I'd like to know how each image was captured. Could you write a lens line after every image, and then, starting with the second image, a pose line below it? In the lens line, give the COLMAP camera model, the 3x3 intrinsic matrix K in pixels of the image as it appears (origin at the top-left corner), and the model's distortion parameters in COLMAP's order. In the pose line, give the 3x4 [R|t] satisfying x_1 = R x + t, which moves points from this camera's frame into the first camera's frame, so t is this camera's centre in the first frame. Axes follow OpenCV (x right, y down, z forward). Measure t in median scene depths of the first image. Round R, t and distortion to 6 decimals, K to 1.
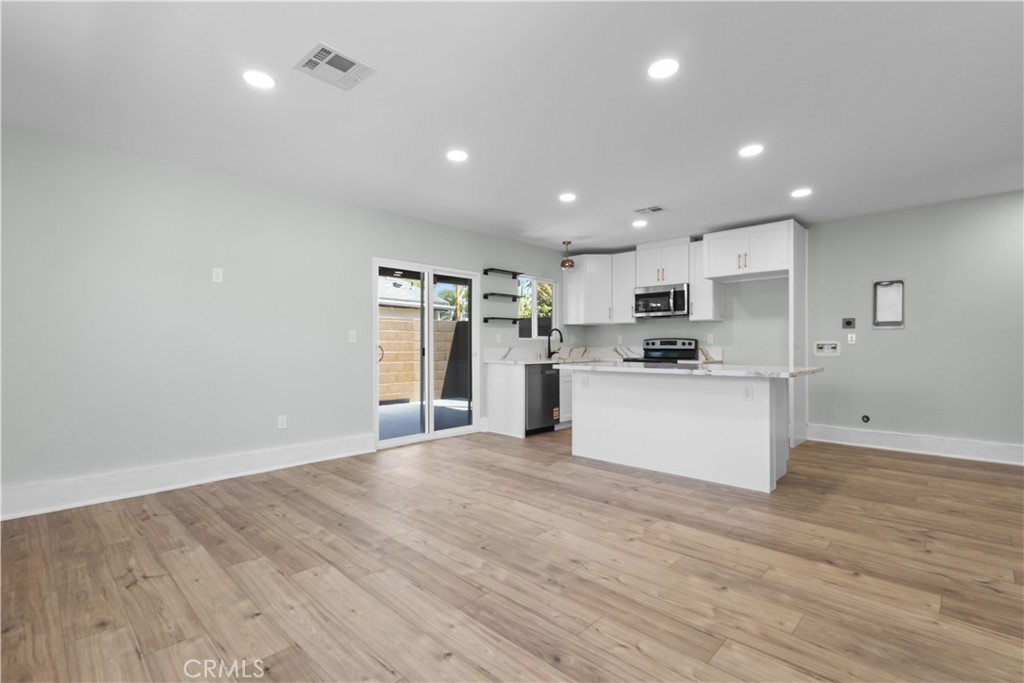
lens RADIAL K [[469.2, 0, 507.9], [0, 469.2, 351.3], [0, 0, 1]] dist [-0.002774, -0.001100]
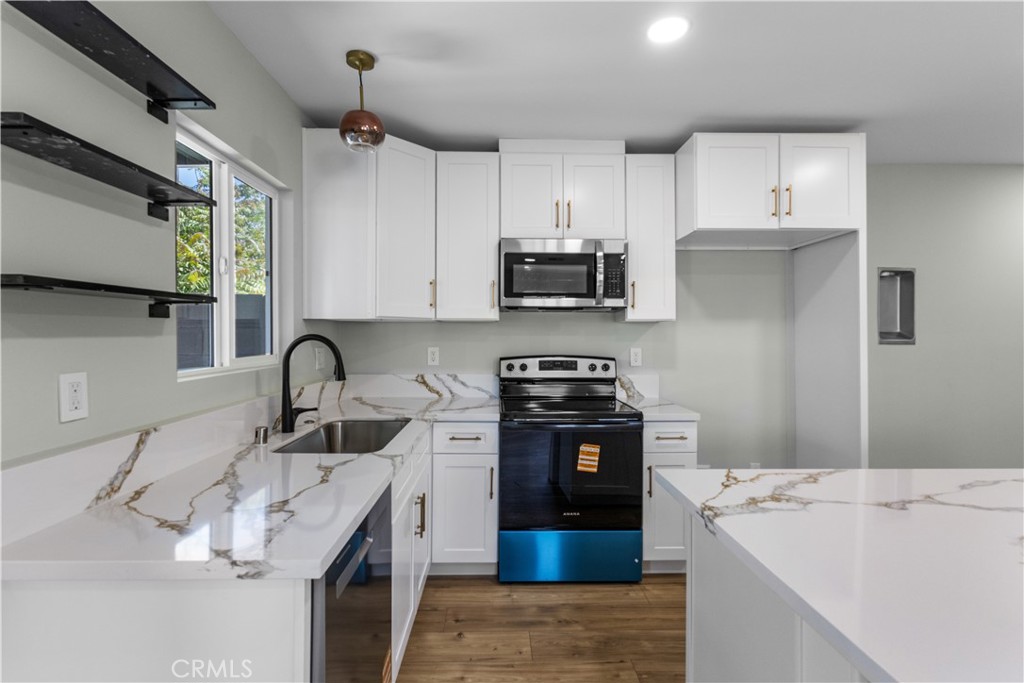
lens RADIAL K [[478.4, 0, 510.0], [0, 478.4, 334.2], [0, 0, 1]] dist [0.011070, -0.000023]
pose [[0.698109, -0.000575, 0.715991, -0.035172], [0.008424, 0.999937, -0.007411, -0.048010], [-0.715942, 0.011205, 0.698070, 0.736417]]
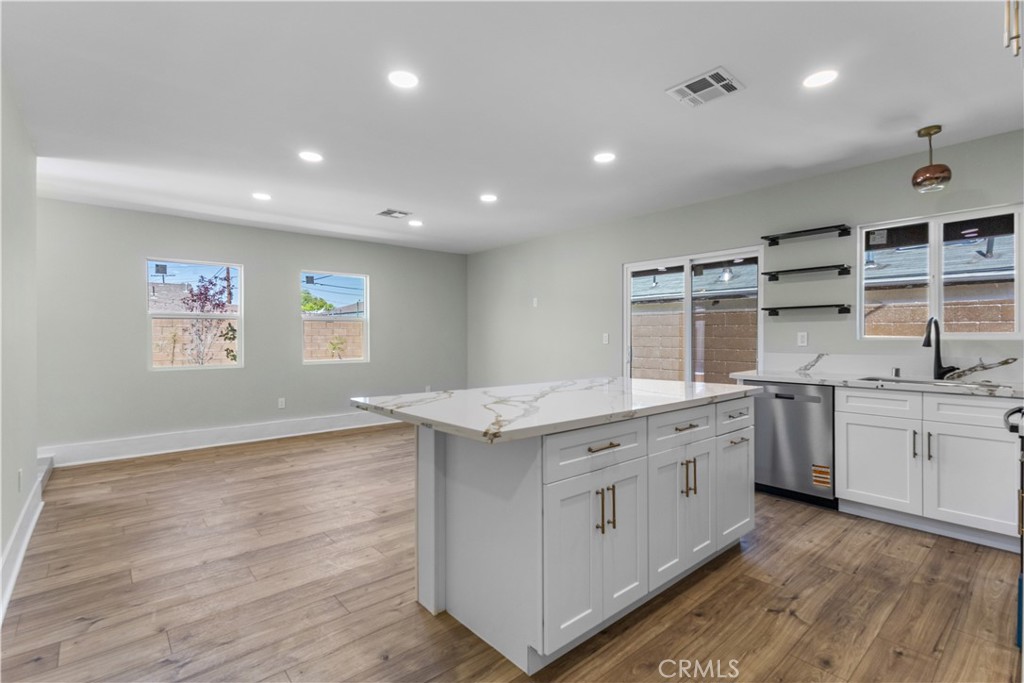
lens RADIAL K [[478.4, 0, 510.0], [0, 478.4, 334.2], [0, 0, 1]] dist [0.011070, -0.000023]
pose [[-0.084517, 0.000171, -0.996422, 0.659806], [-0.010503, 0.999944, 0.001063, -0.029411], [0.996367, 0.010555, -0.084510, 0.655331]]
